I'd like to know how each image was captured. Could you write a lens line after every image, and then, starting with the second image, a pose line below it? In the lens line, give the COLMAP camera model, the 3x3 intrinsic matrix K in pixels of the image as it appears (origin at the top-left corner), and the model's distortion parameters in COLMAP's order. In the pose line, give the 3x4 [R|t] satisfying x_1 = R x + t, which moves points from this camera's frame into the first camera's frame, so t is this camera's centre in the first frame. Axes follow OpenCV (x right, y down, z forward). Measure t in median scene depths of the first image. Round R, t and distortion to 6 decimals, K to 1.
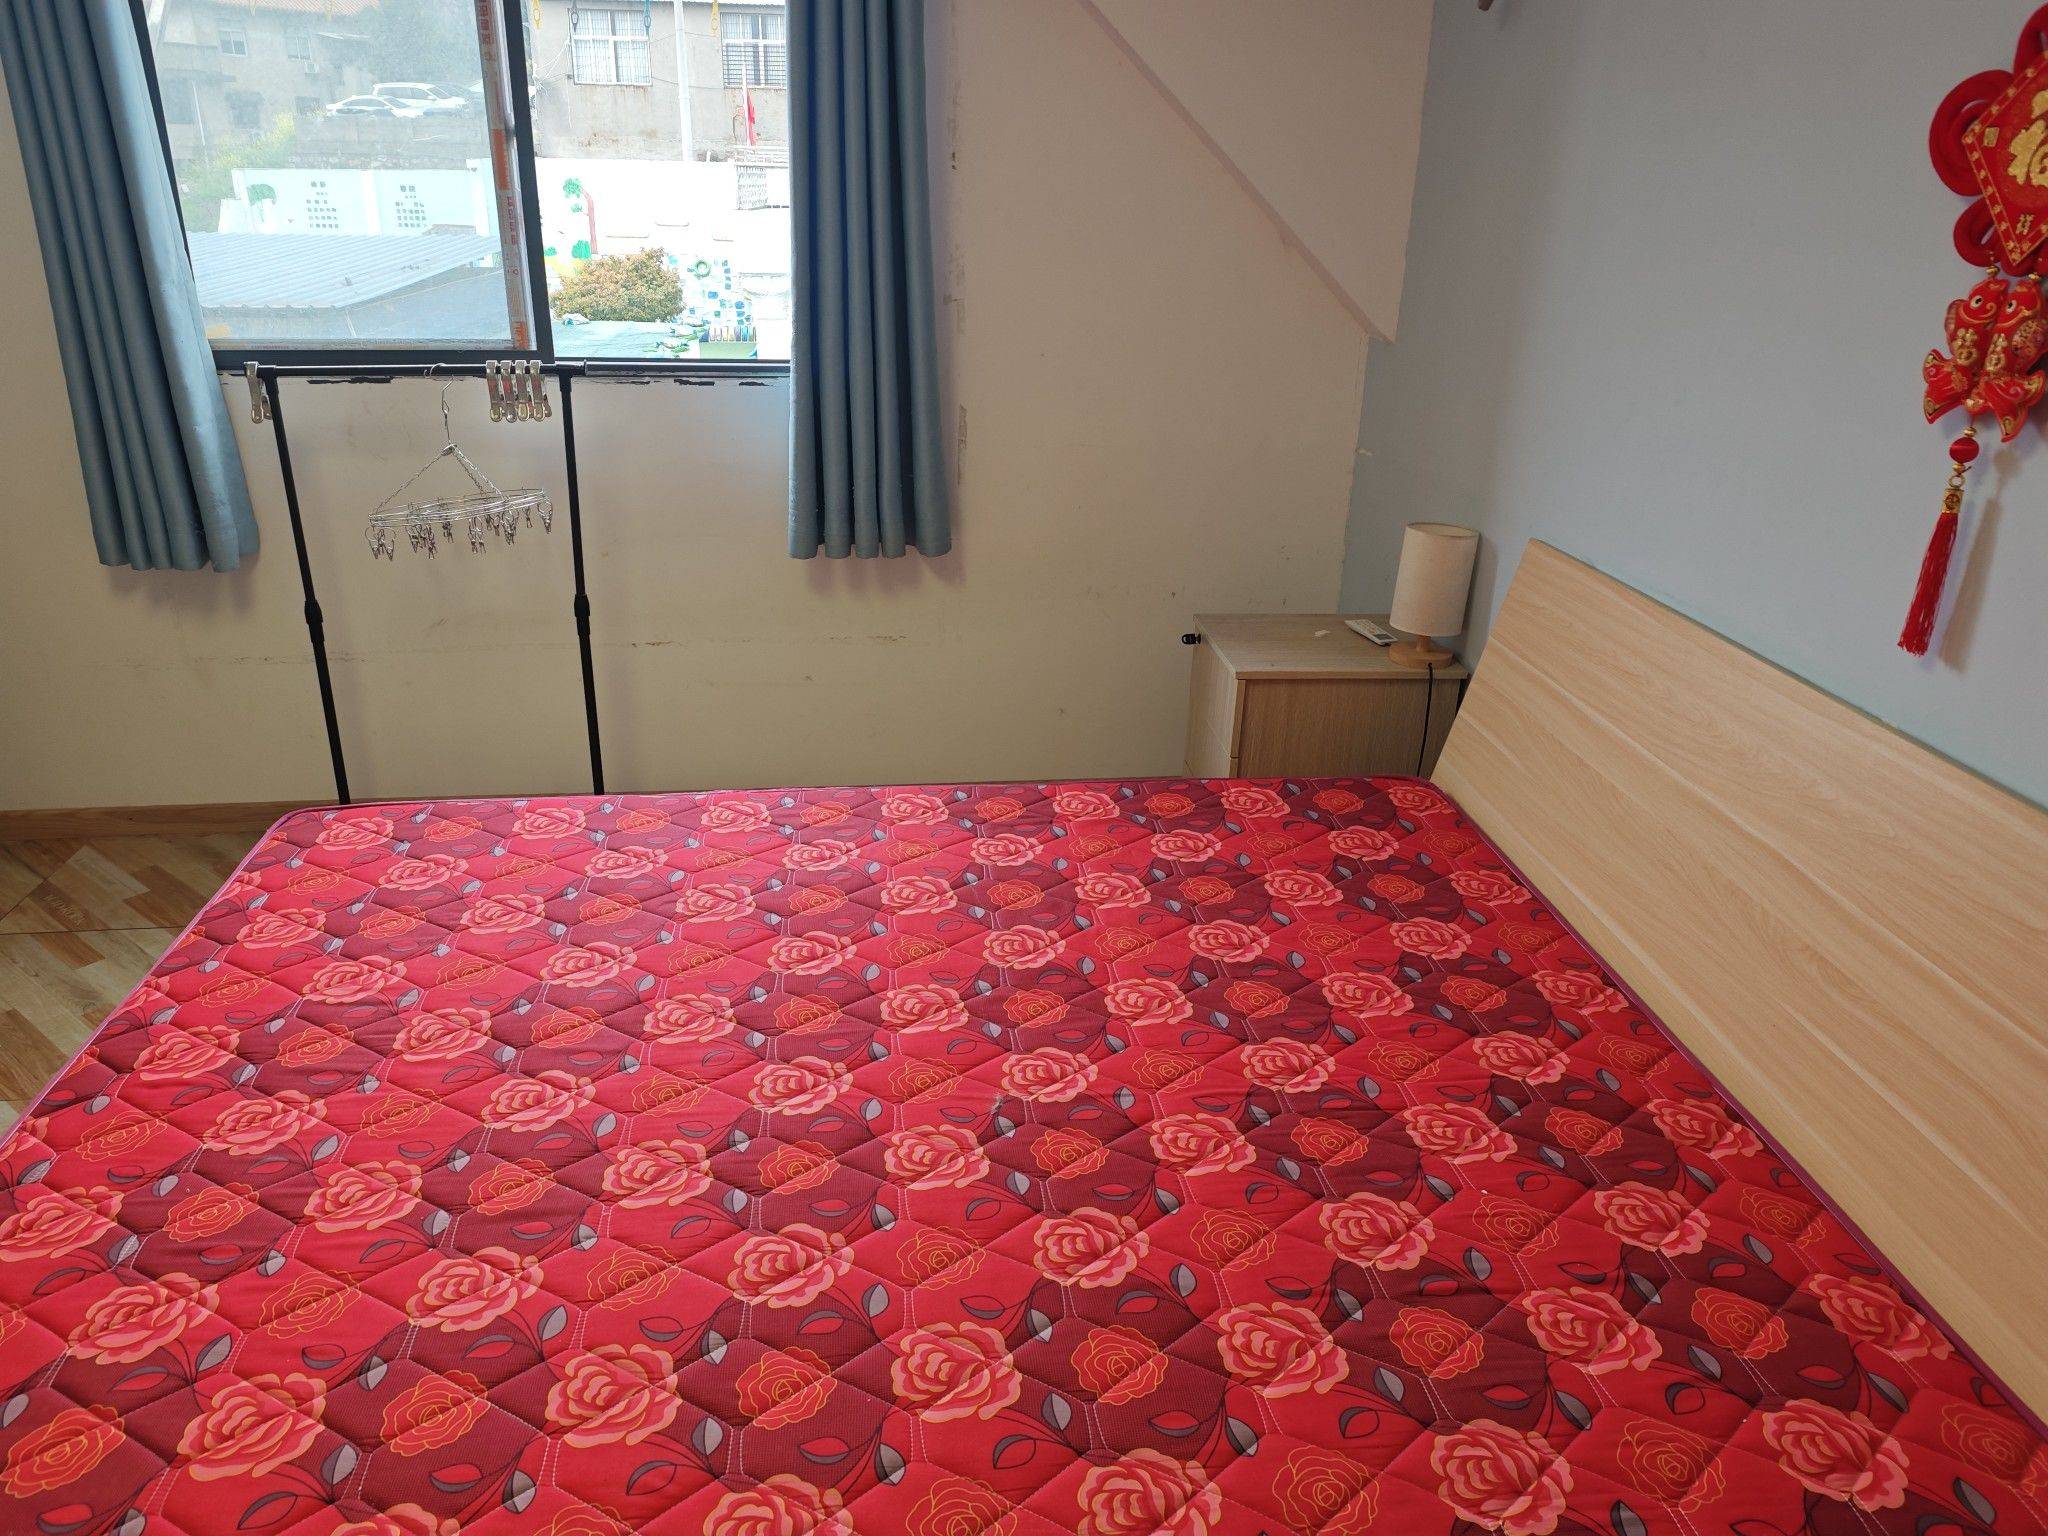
lens RADIAL K [[1394.2, 0, 1025.8], [0, 1394.2, 758.2], [0, 0, 1]] dist [0.053126, -0.089386]
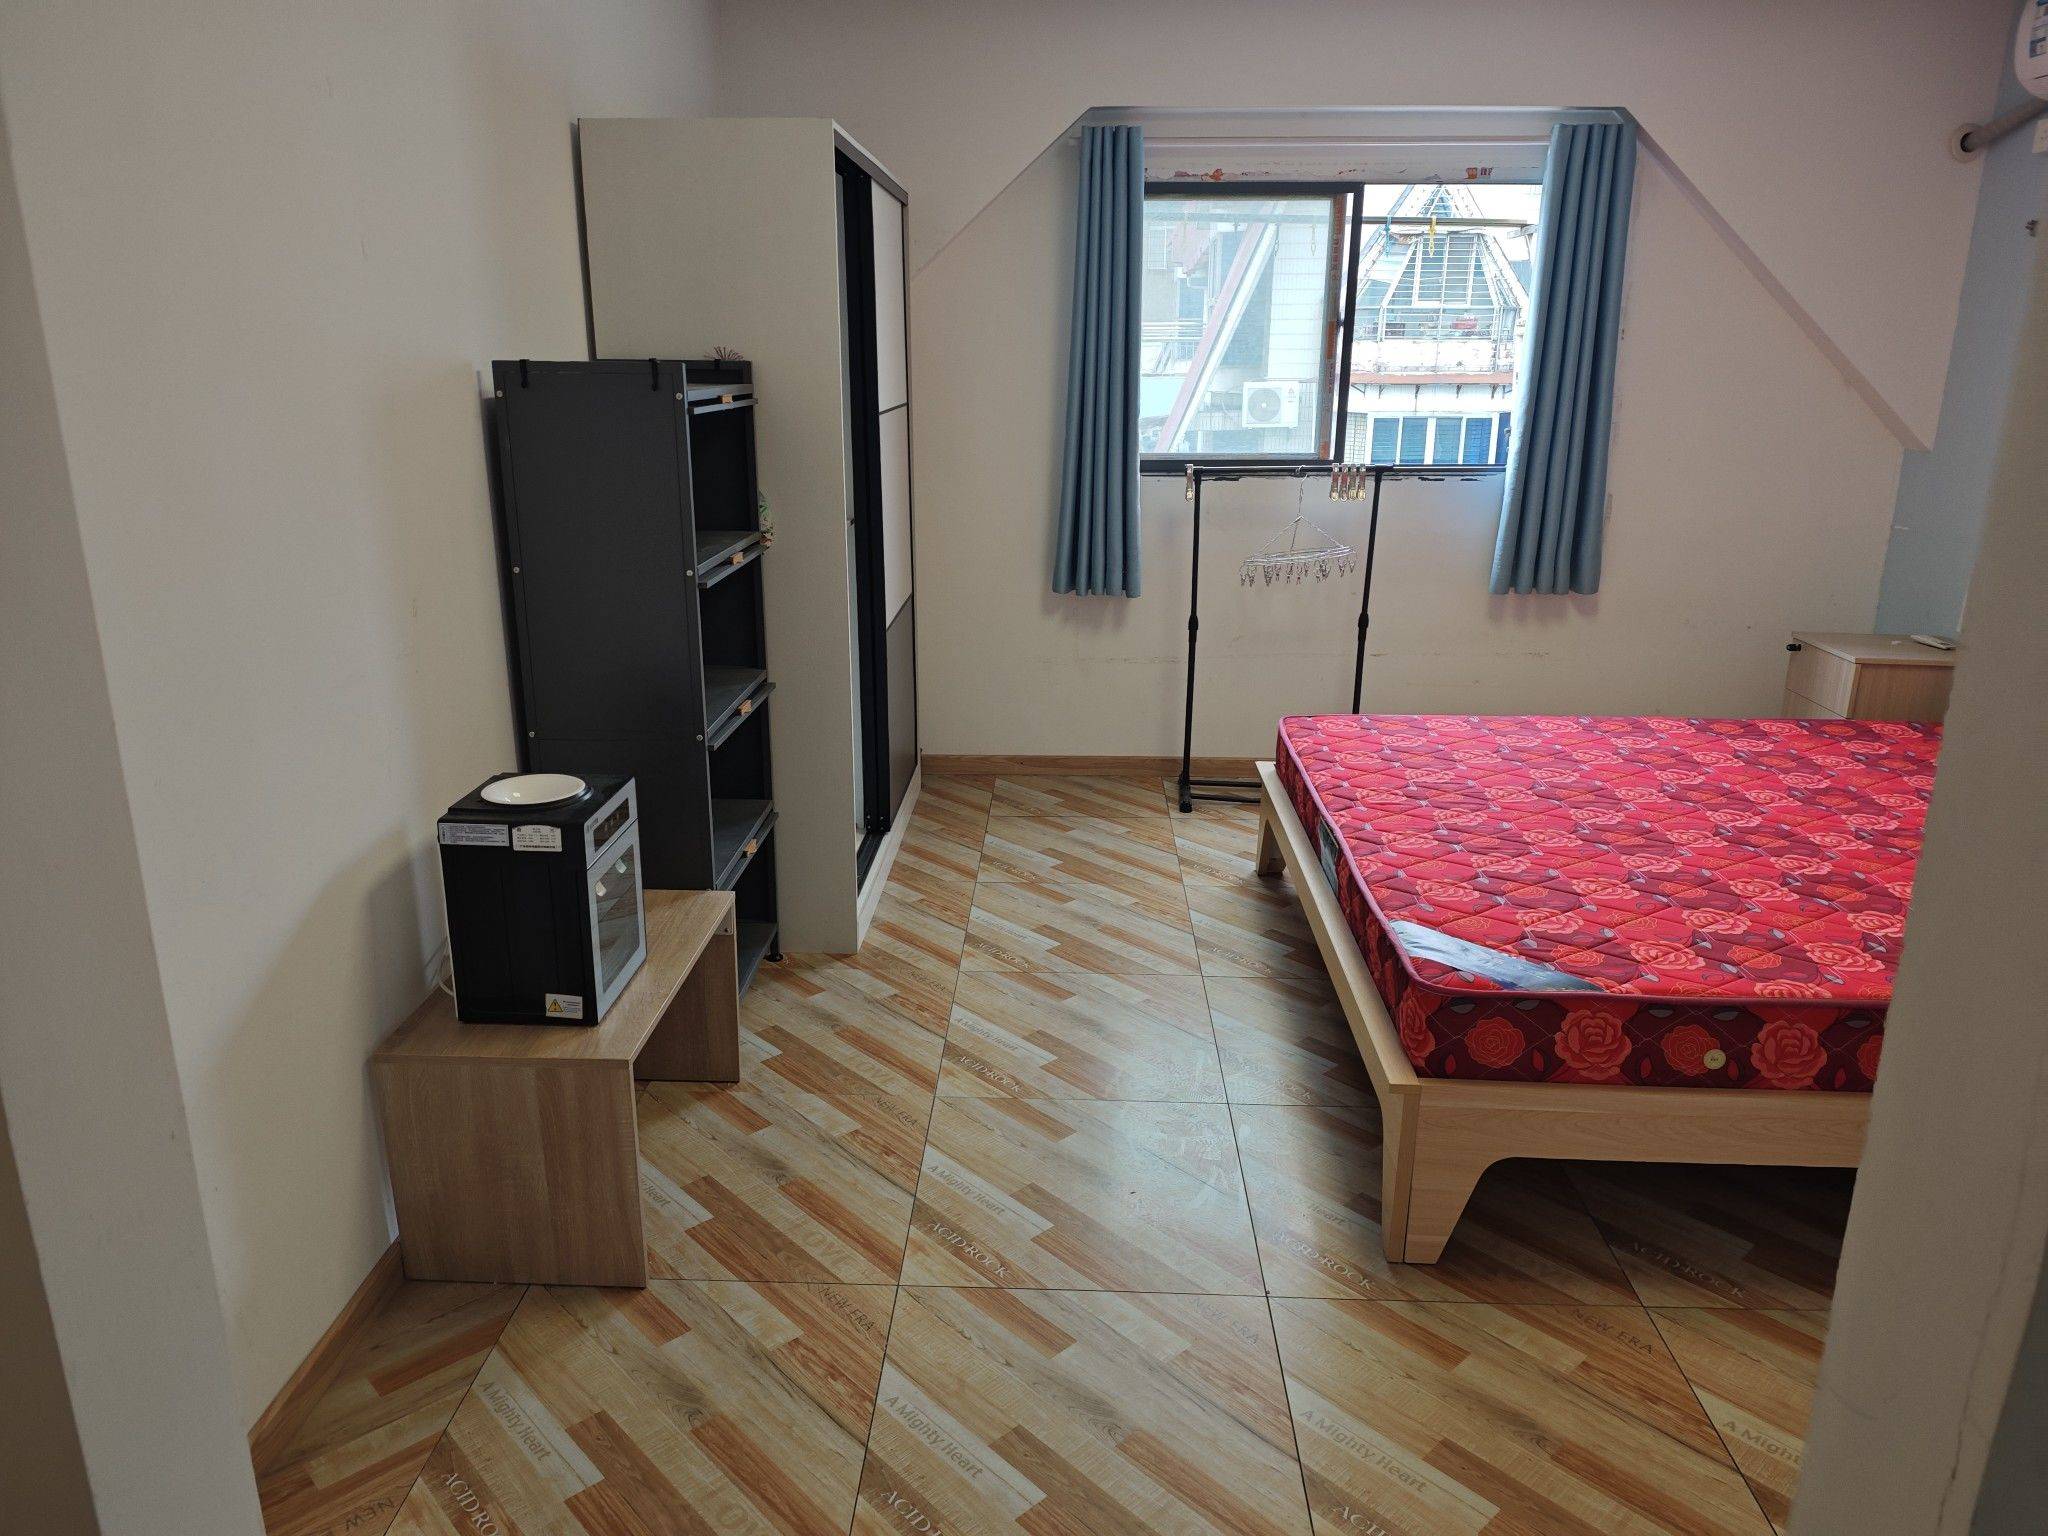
lens RADIAL K [[1394.2, 0, 1025.8], [0, 1394.2, 758.2], [0, 0, 1]] dist [0.053126, -0.089386]
pose [[0.987912, 0.027257, -0.152598, -0.596924], [-0.043163, 0.993856, -0.101914, 0.284720], [0.148883, 0.107269, 0.983020, -0.724088]]
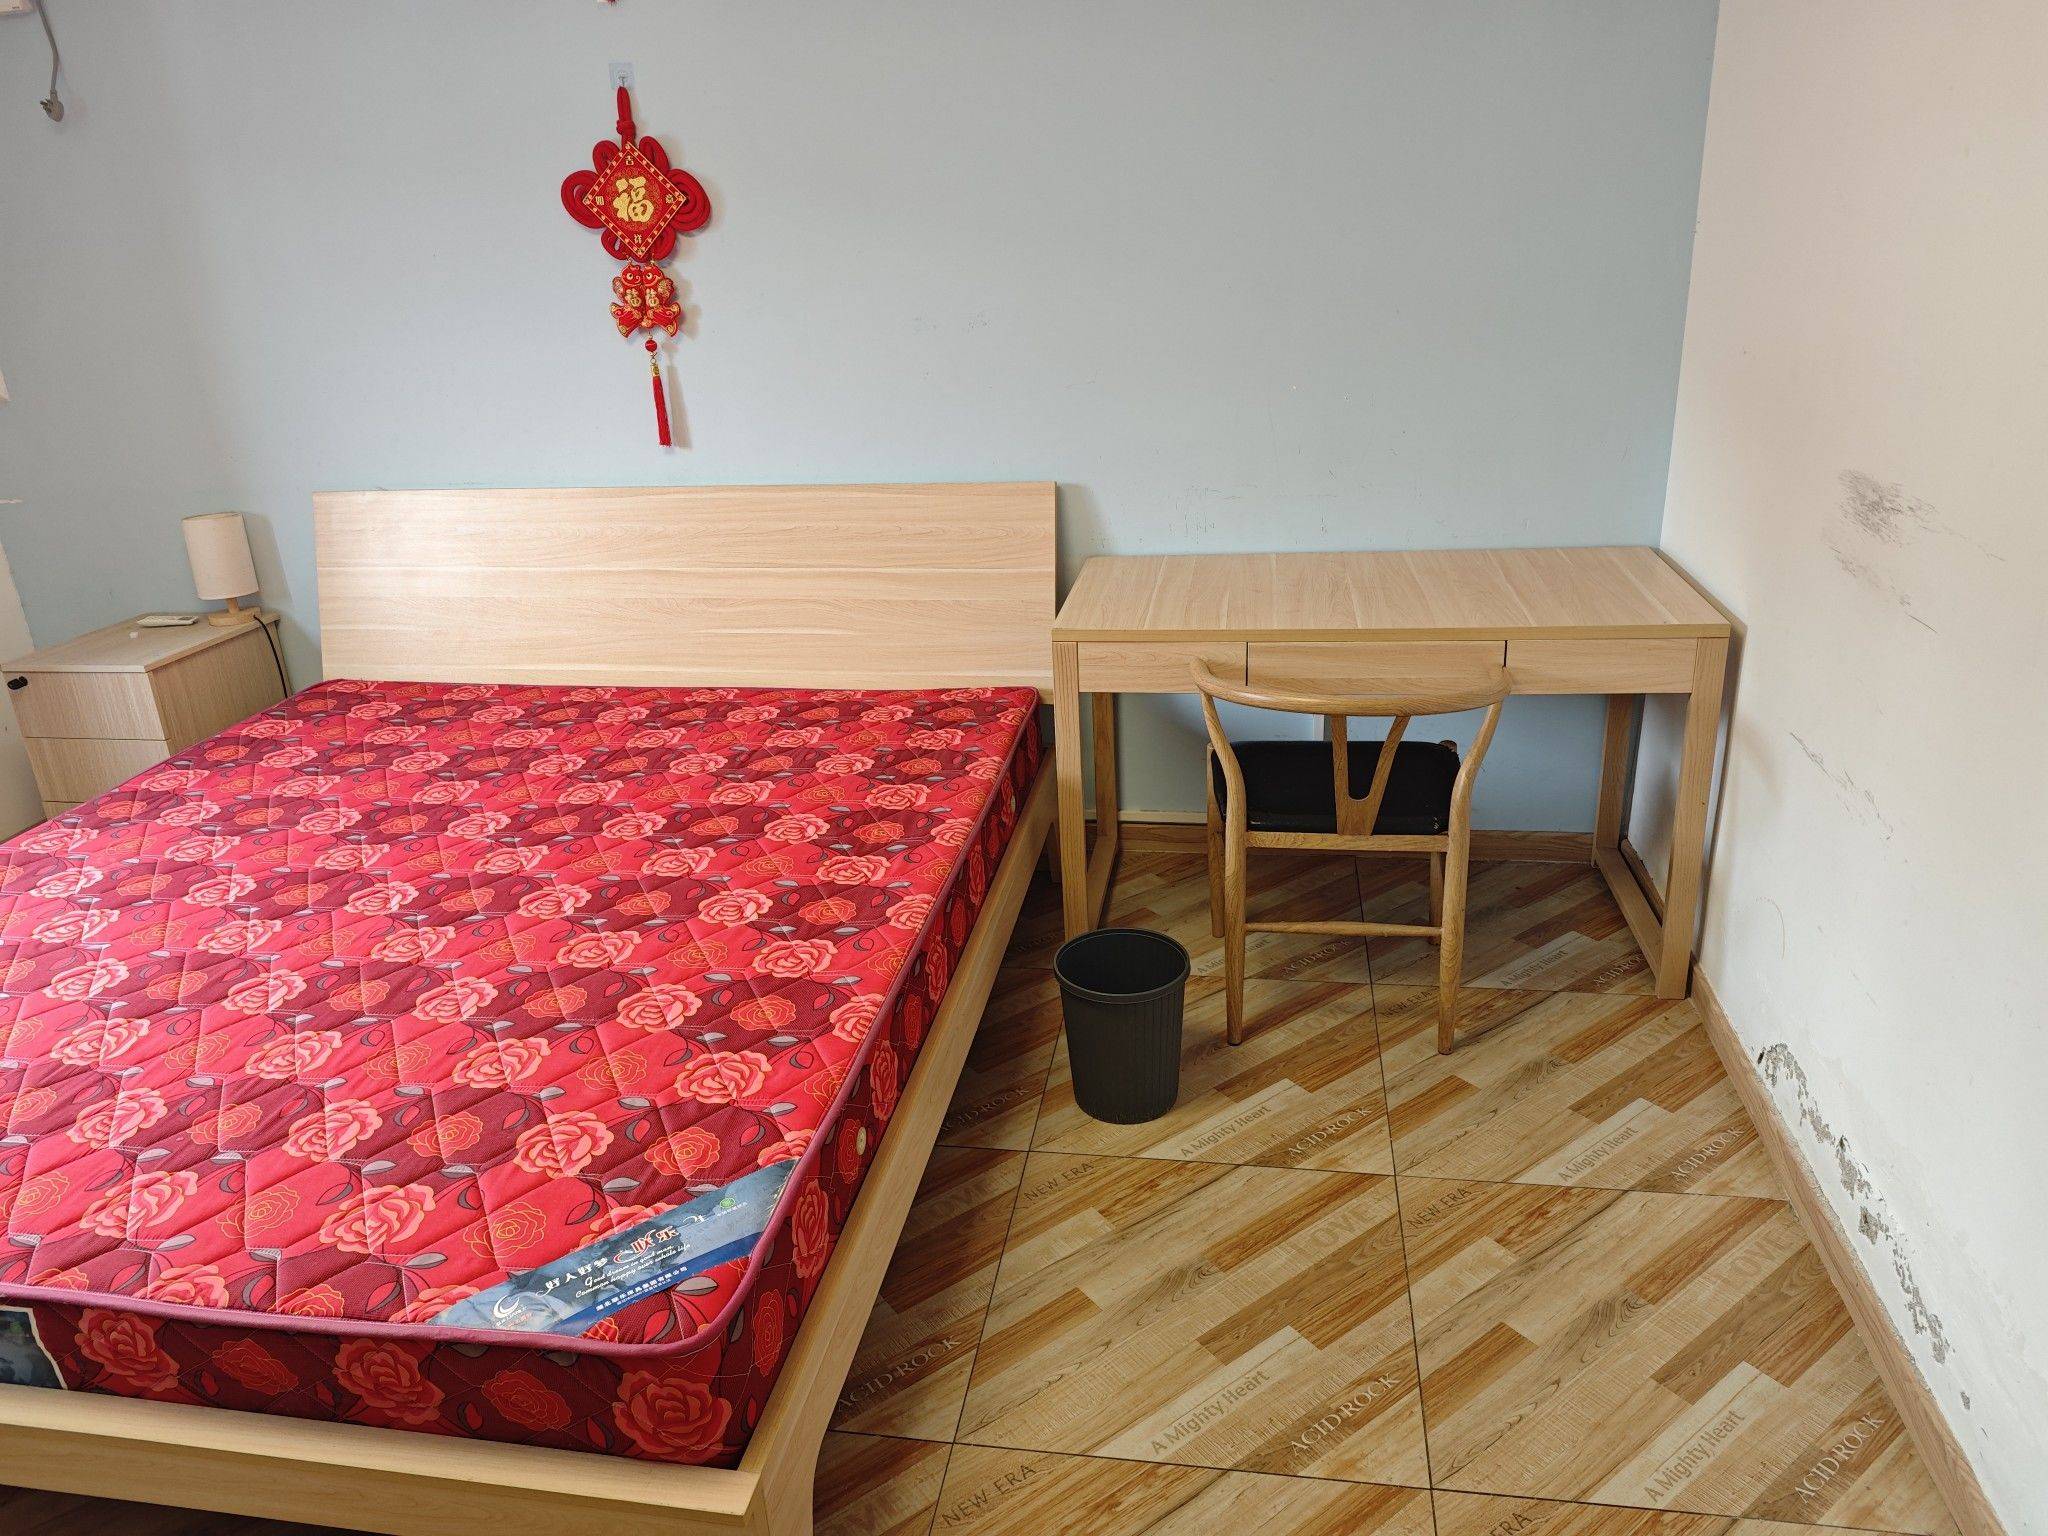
lens RADIAL K [[1394.2, 0, 1025.8], [0, 1394.2, 758.2], [0, 0, 1]] dist [0.053126, -0.089386]
pose [[0.276751, -0.385322, 0.880304, -0.857706], [0.413923, 0.874543, 0.252671, 0.017789], [-0.867224, 0.294451, 0.401524, -0.114951]]
